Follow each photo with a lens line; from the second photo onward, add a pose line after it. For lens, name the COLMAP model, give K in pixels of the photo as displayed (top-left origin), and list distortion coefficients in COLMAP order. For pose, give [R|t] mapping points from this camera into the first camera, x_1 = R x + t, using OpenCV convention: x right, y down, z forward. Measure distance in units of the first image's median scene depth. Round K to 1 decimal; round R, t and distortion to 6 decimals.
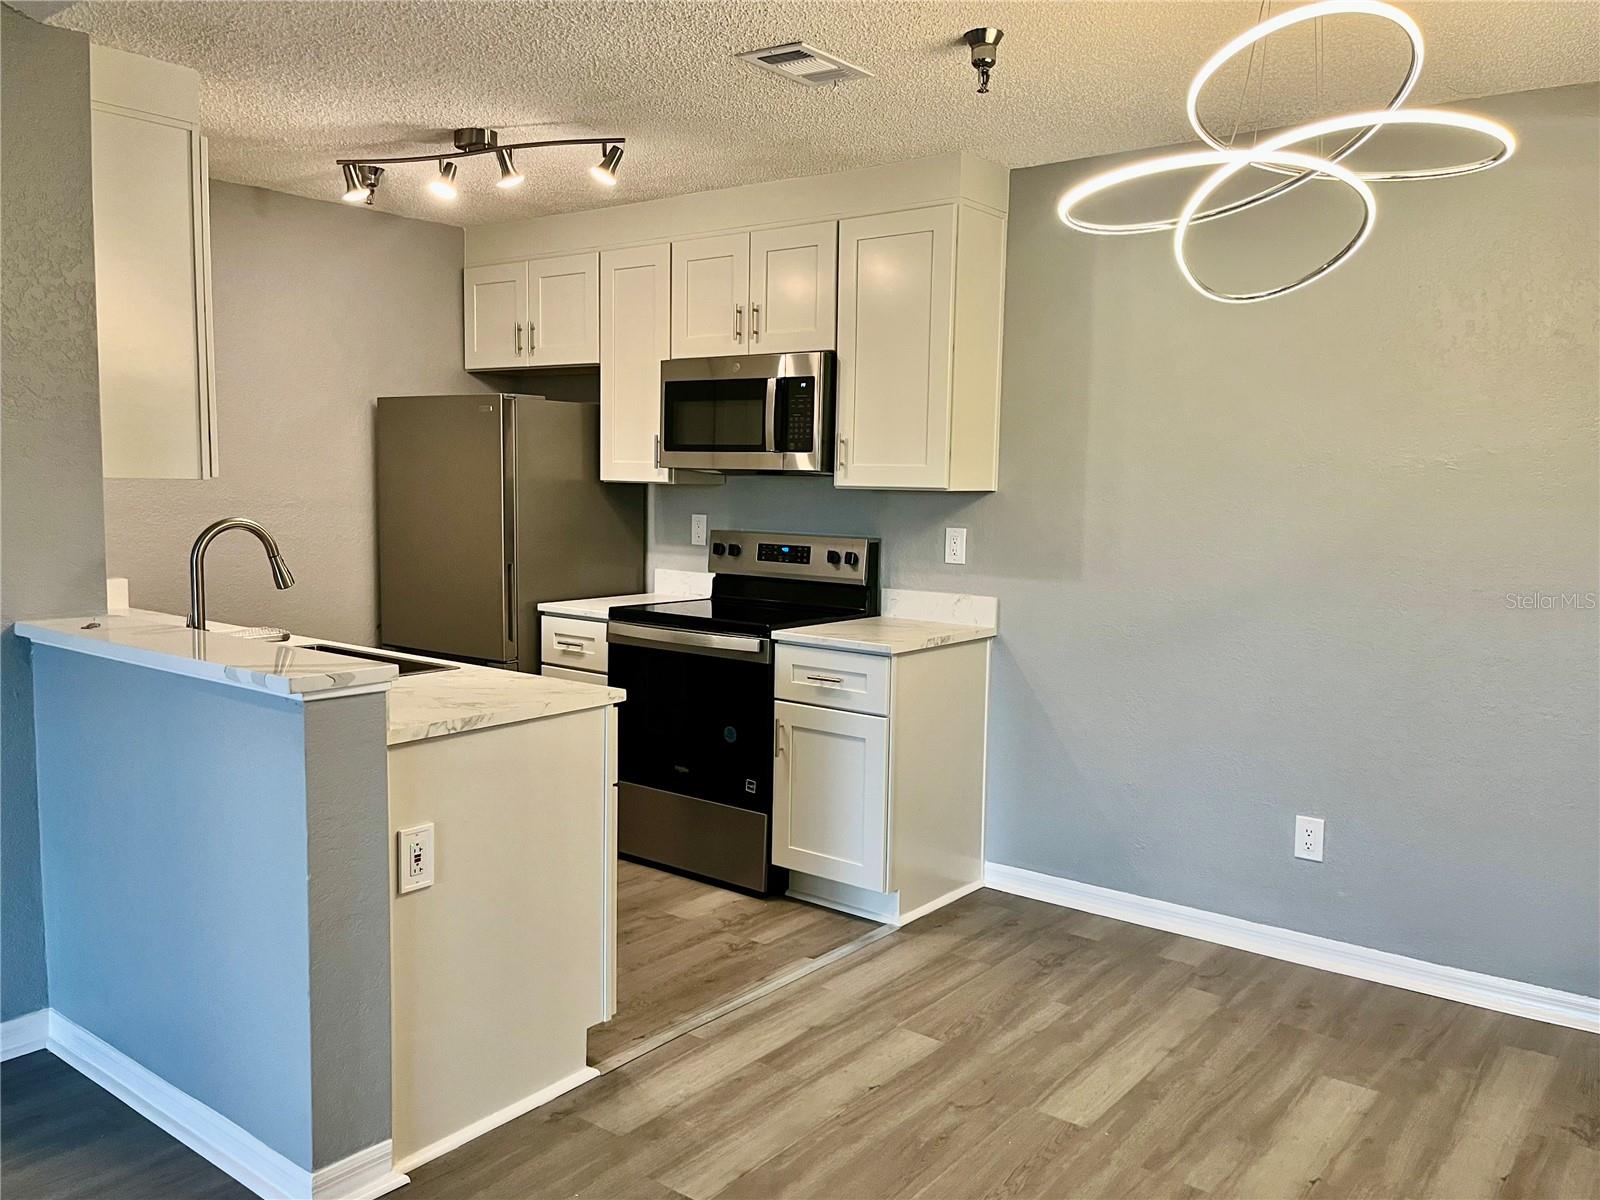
lens RADIAL K [[1266.0, 0, 797.1], [0, 1266.0, 607.4], [0, 0, 1]] dist [0.064102, -0.079050]
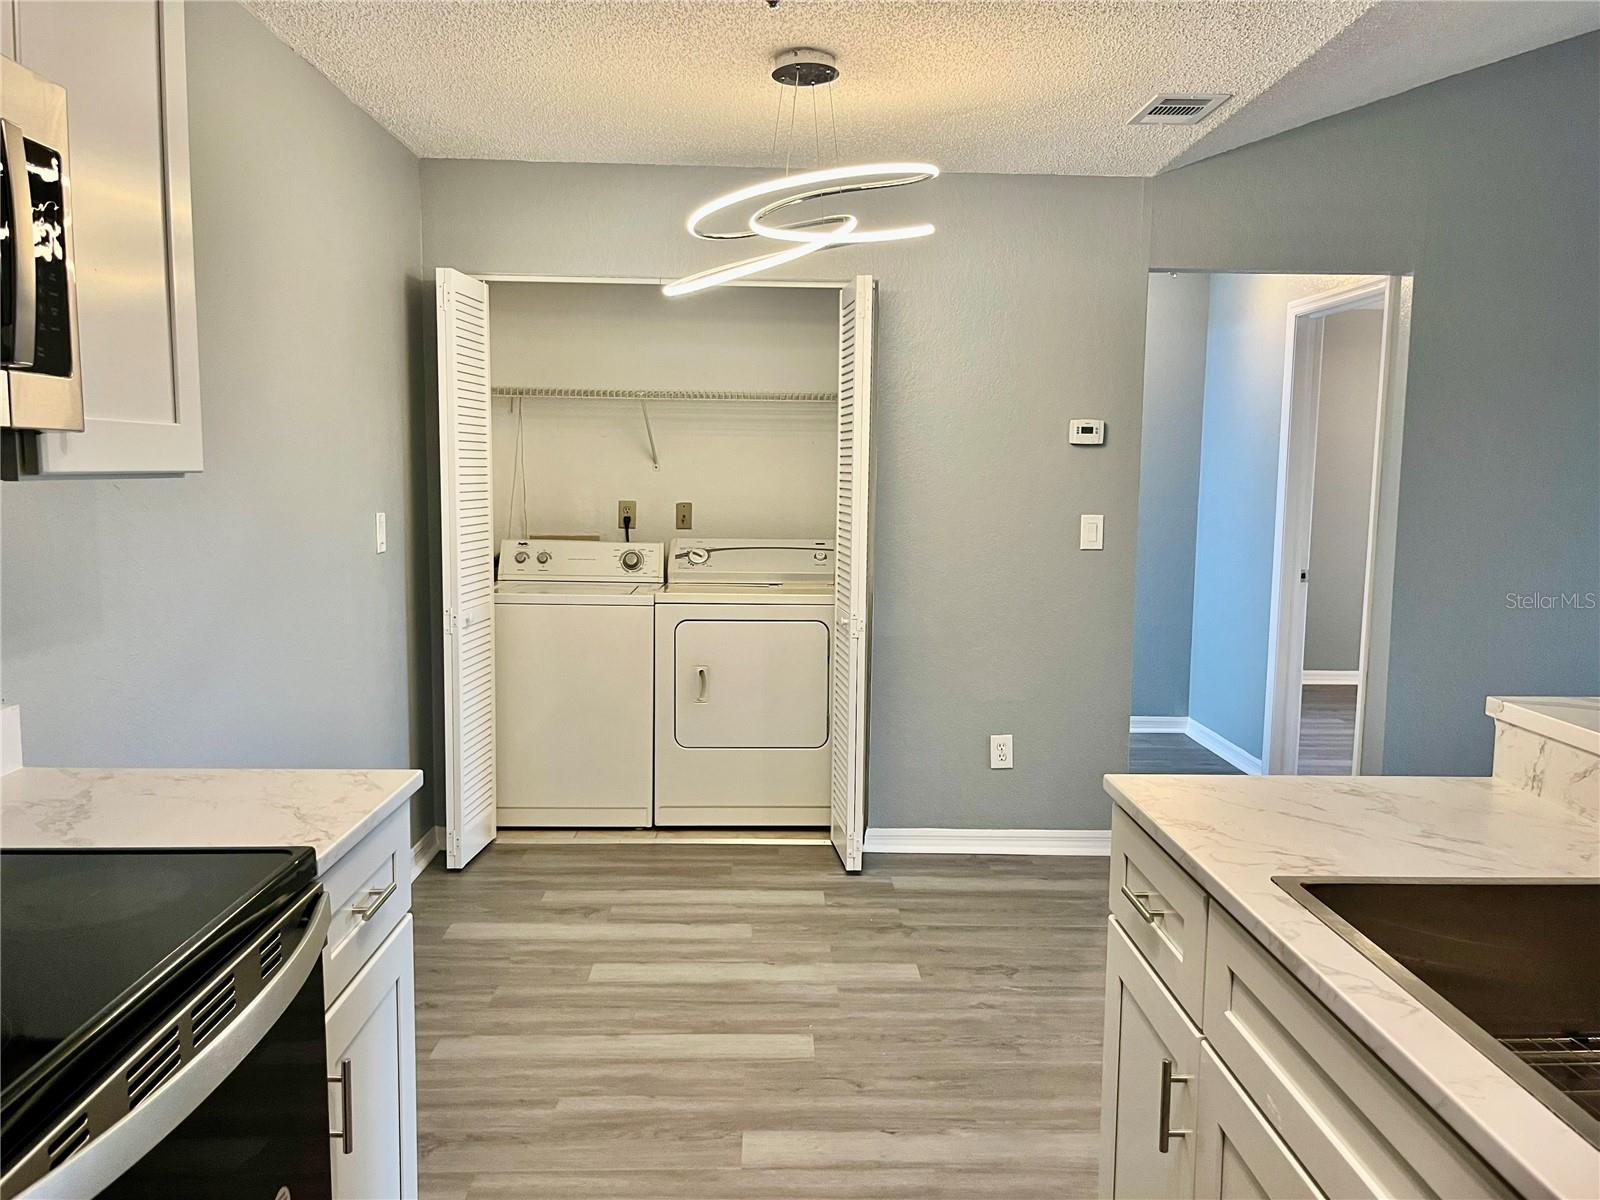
lens RADIAL K [[1266.0, 0, 797.1], [0, 1266.0, 607.4], [0, 0, 1]] dist [0.064102, -0.079050]
pose [[-0.630205, -0.109755, 0.768633, -0.368773], [0.058277, 0.980480, 0.187786, -0.110084], [-0.774239, 0.163137, -0.611506, 1.023234]]
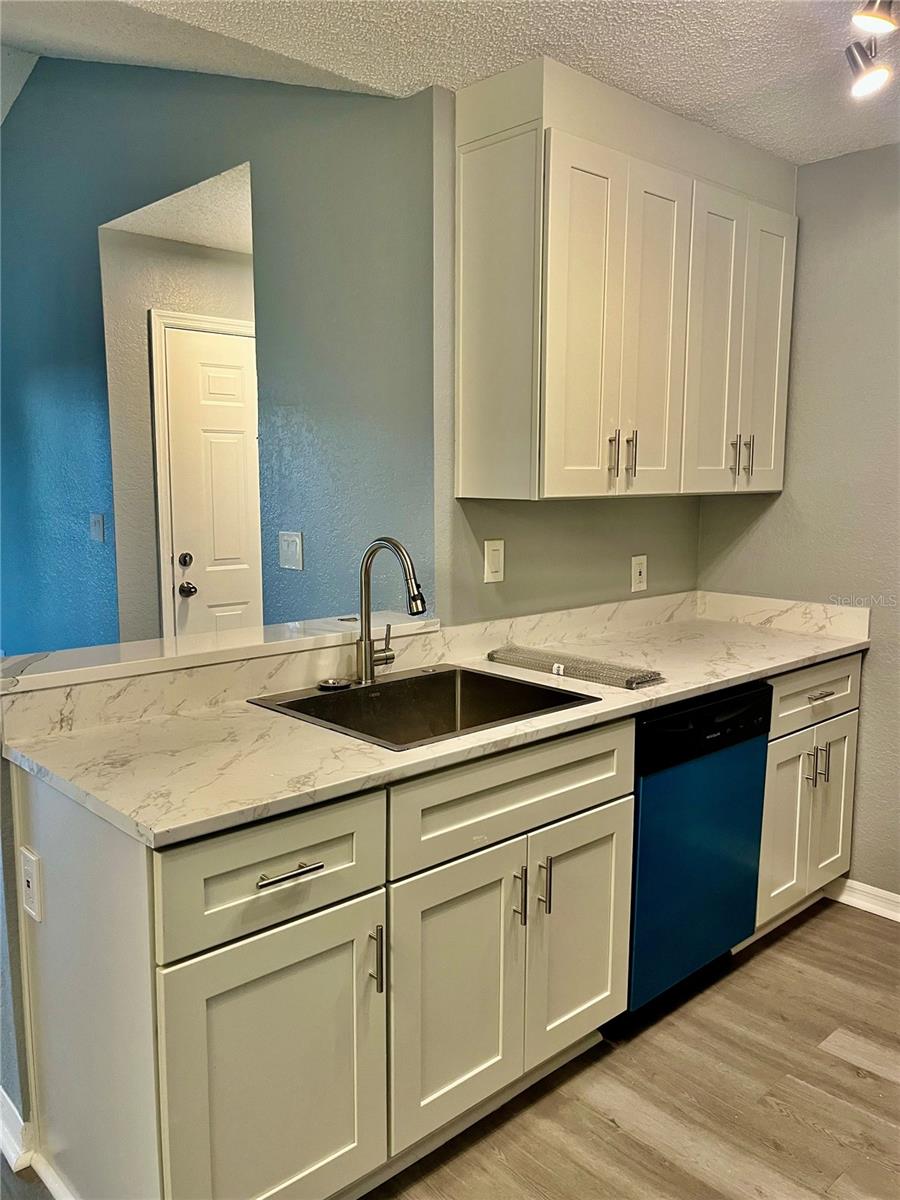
lens RADIAL K [[949.5, 0, 454.4], [0, 949.5, 597.6], [0, 0, 1]] dist [0.064102, -0.079050]
pose [[-0.160041, 0.114187, -0.980484, 0.199919], [-0.109789, 0.985065, 0.132641, -0.087249], [0.980986, 0.128875, -0.145114, 0.797064]]
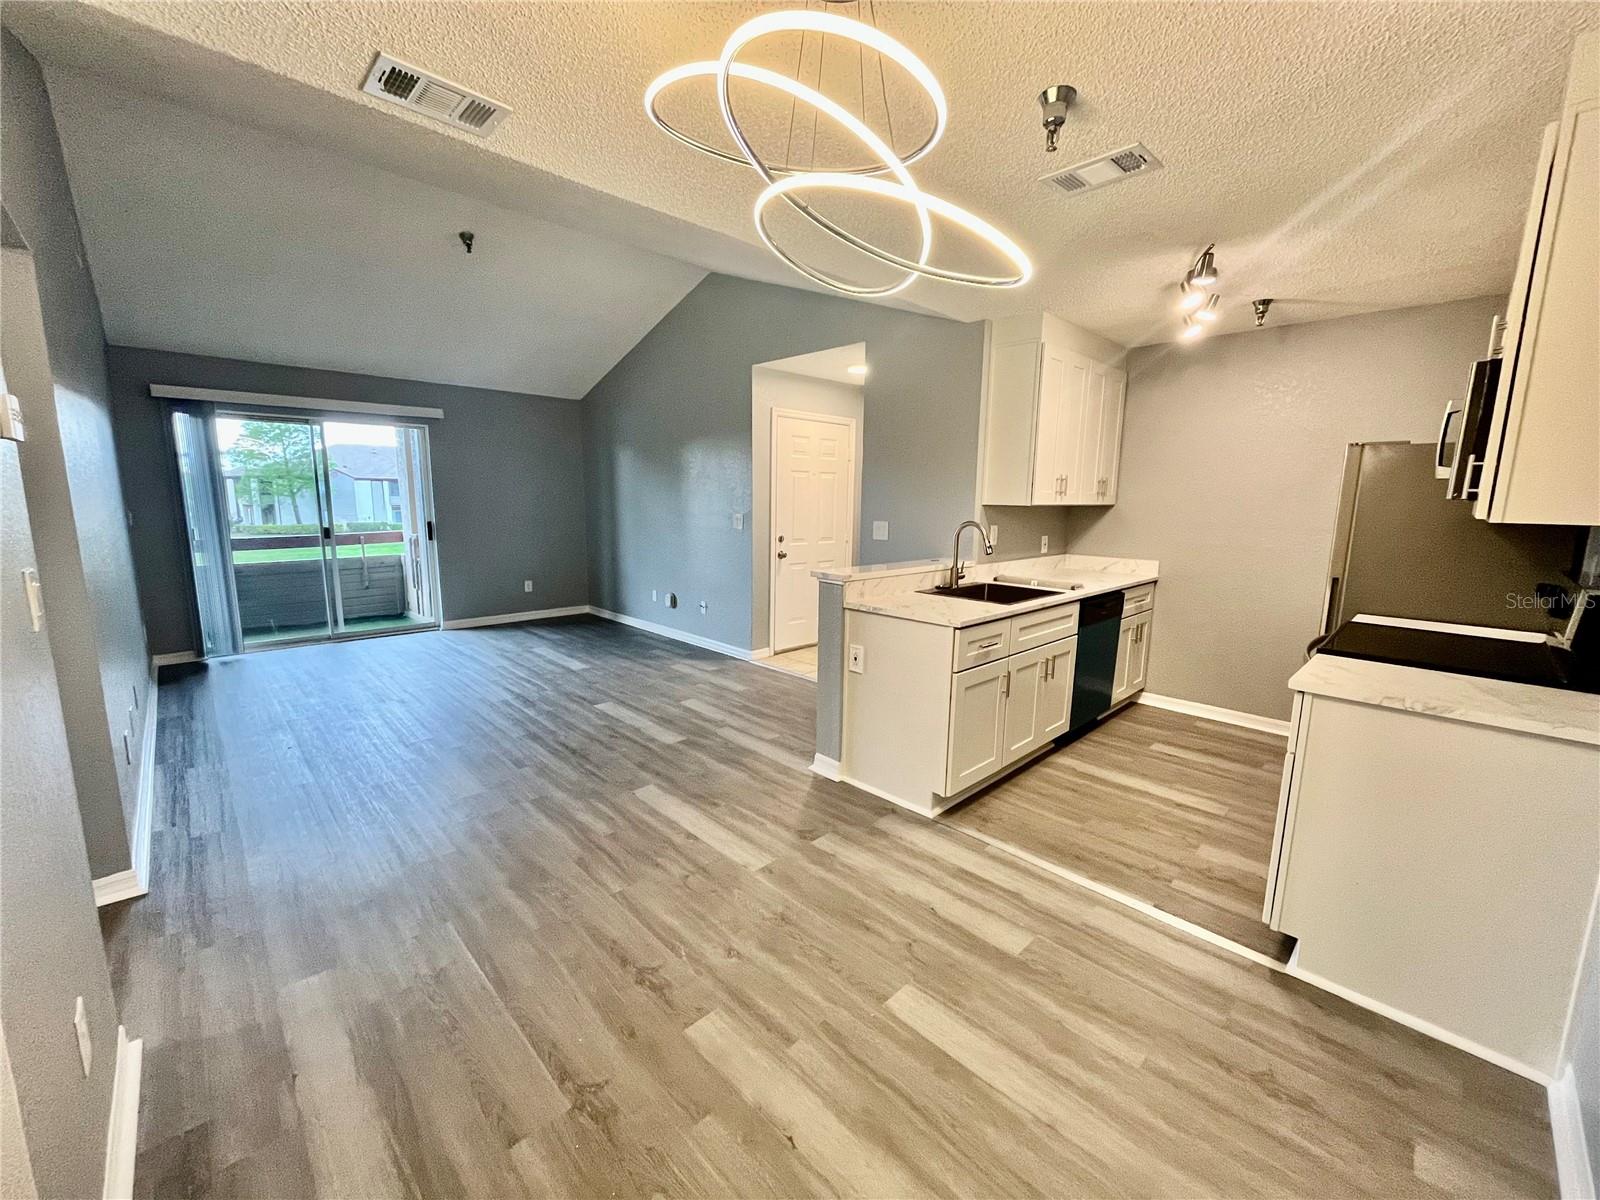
lens RADIAL K [[646.6, 0, 805.0], [0, 646.6, 592.5], [0, 0, 1]] dist [-0.002170, -0.000406]
pose [[-0.135467, 0.129015, -0.982346, 0.511463], [-0.120700, 0.981952, 0.145608, -0.052258], [0.983402, 0.138294, -0.117450, 0.588611]]
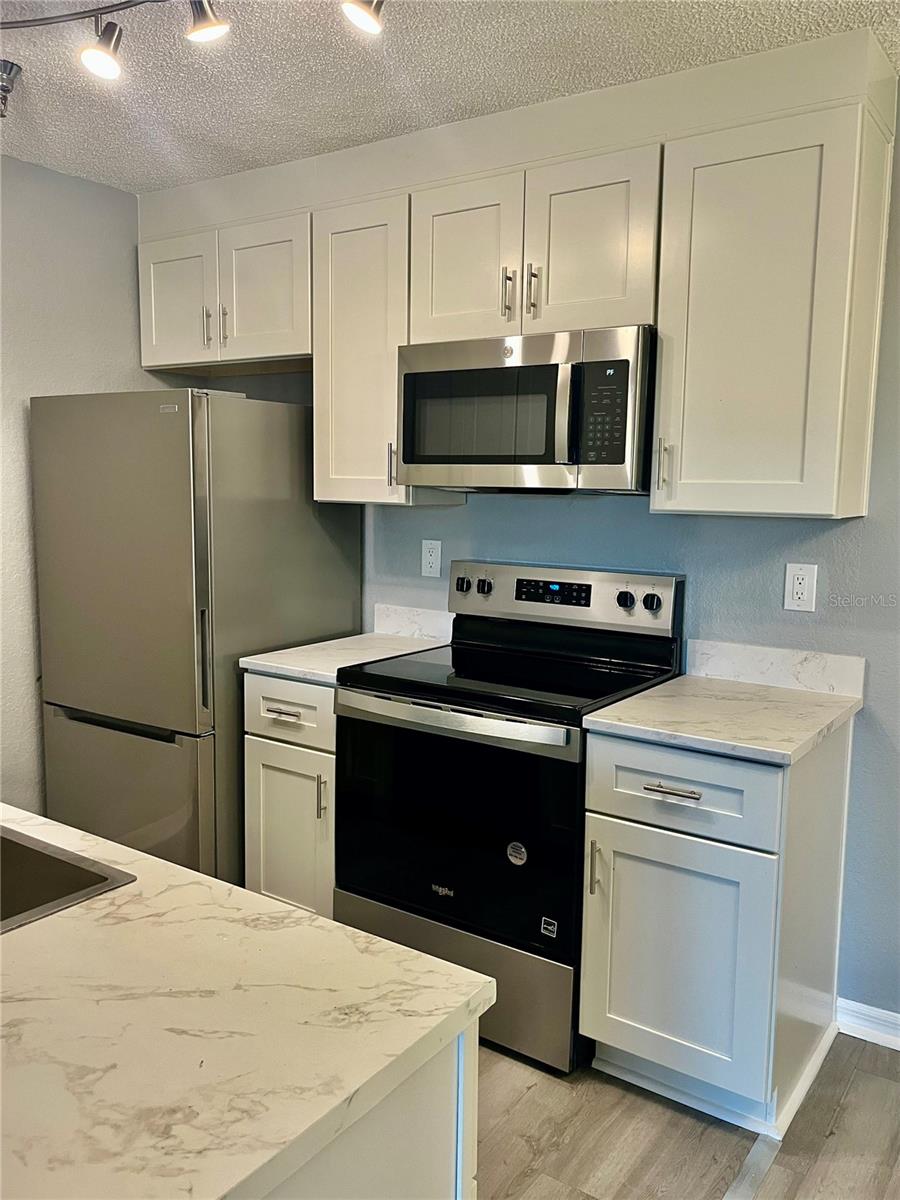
lens RADIAL K [[949.5, 0, 454.4], [0, 949.5, 597.6], [0, 0, 1]] dist [0.064102, -0.079050]
pose [[0.998436, -0.010055, 0.054994, -0.110693], [0.009133, 0.999814, 0.016992, -0.052906], [-0.055154, -0.016463, 0.998342, 0.432024]]
